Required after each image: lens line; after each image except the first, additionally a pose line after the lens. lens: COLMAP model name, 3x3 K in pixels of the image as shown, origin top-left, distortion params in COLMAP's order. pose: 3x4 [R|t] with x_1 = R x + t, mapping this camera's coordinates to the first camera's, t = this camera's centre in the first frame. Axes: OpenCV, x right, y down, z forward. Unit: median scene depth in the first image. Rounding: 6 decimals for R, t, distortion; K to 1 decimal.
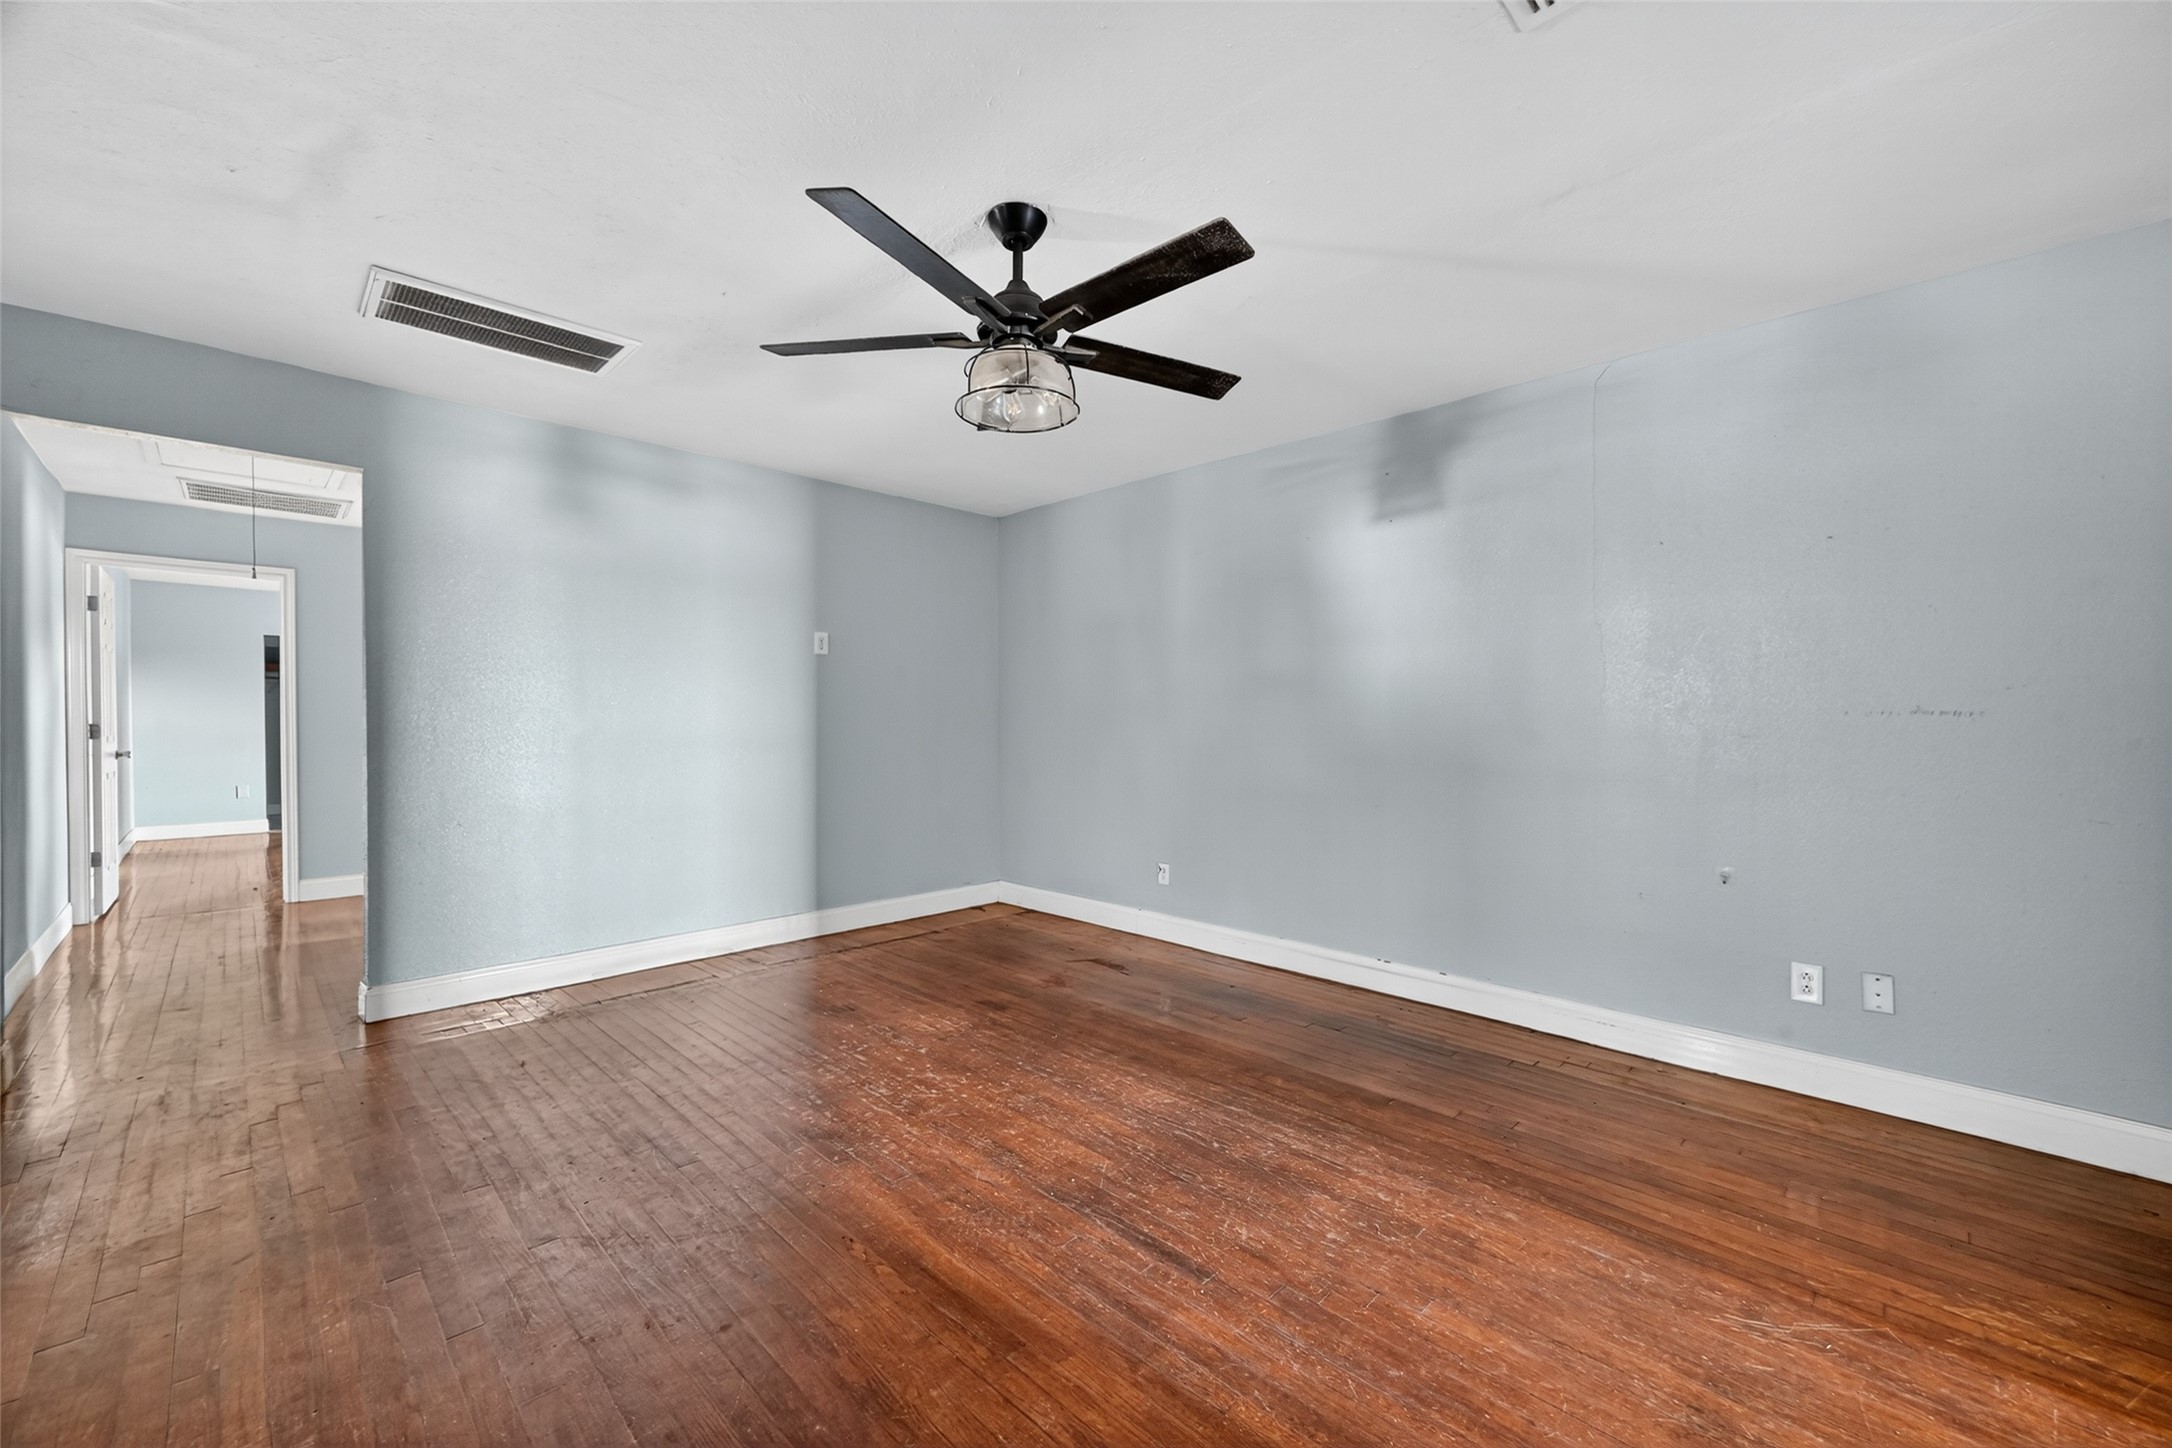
lens RADIAL K [[856.0, 0, 1095.8], [0, 856.0, 718.5], [0, 0, 1]] dist [0.001514, 0.000249]
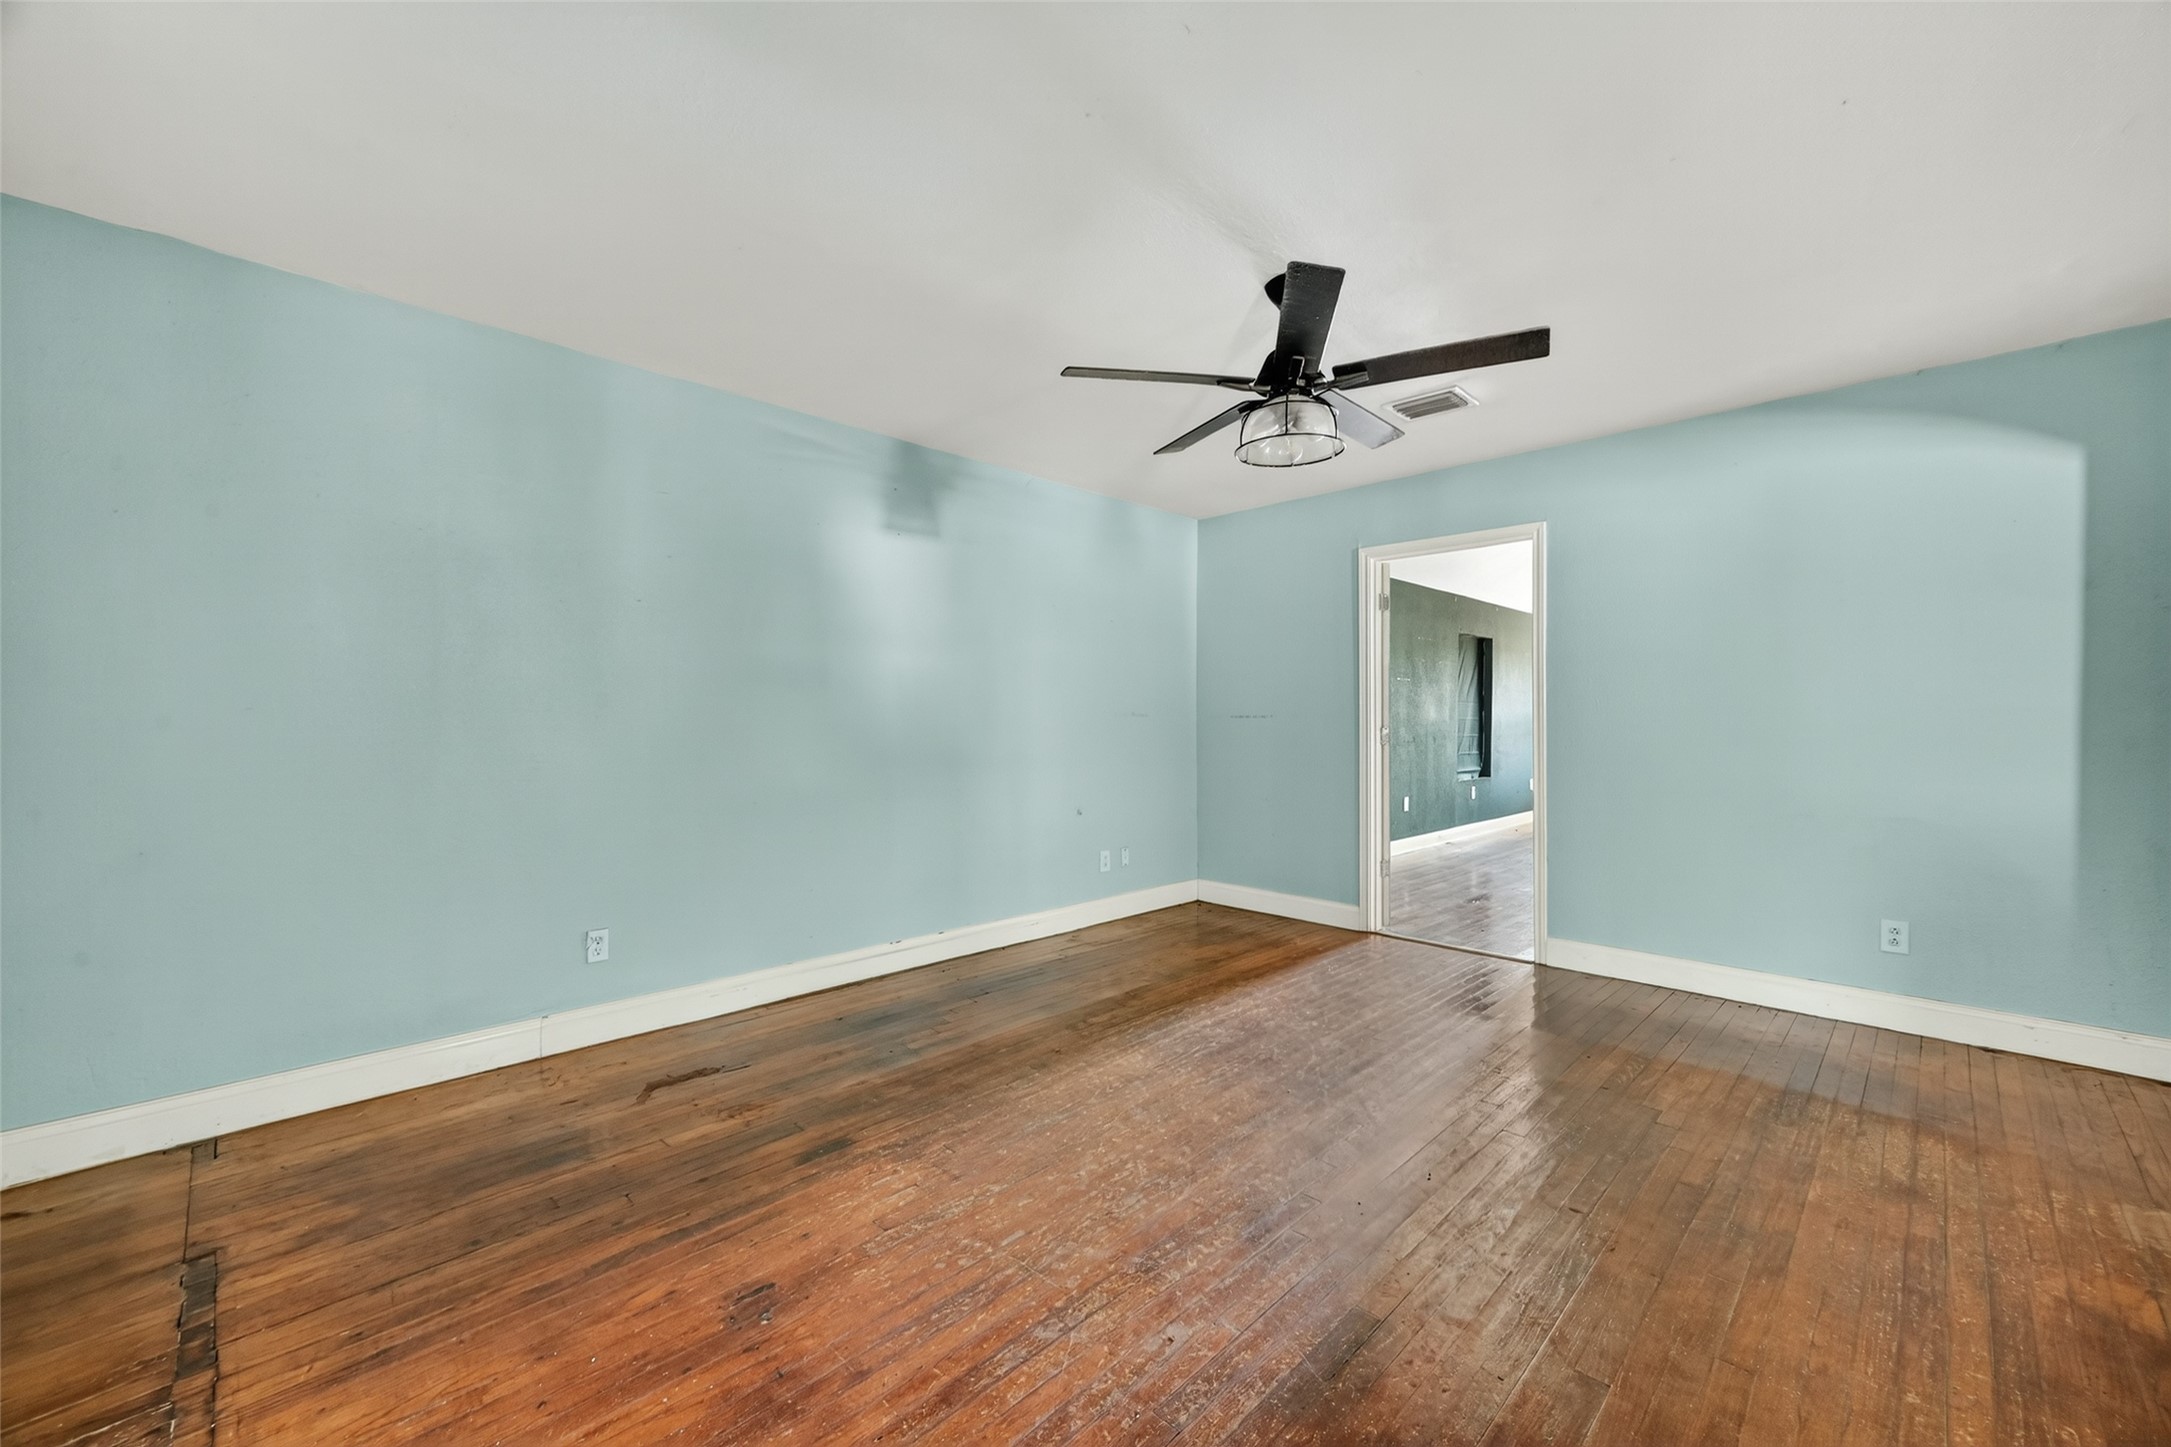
lens RADIAL K [[855.6, 0, 1095.3], [0, 855.6, 718.0], [0, 0, 1]] dist [0.001514, 0.000249]
pose [[0.008167, -0.002674, 0.999963, -0.812702], [-0.000337, 0.999996, 0.002677, -0.001126], [-0.999967, -0.000359, 0.008166, 0.819271]]
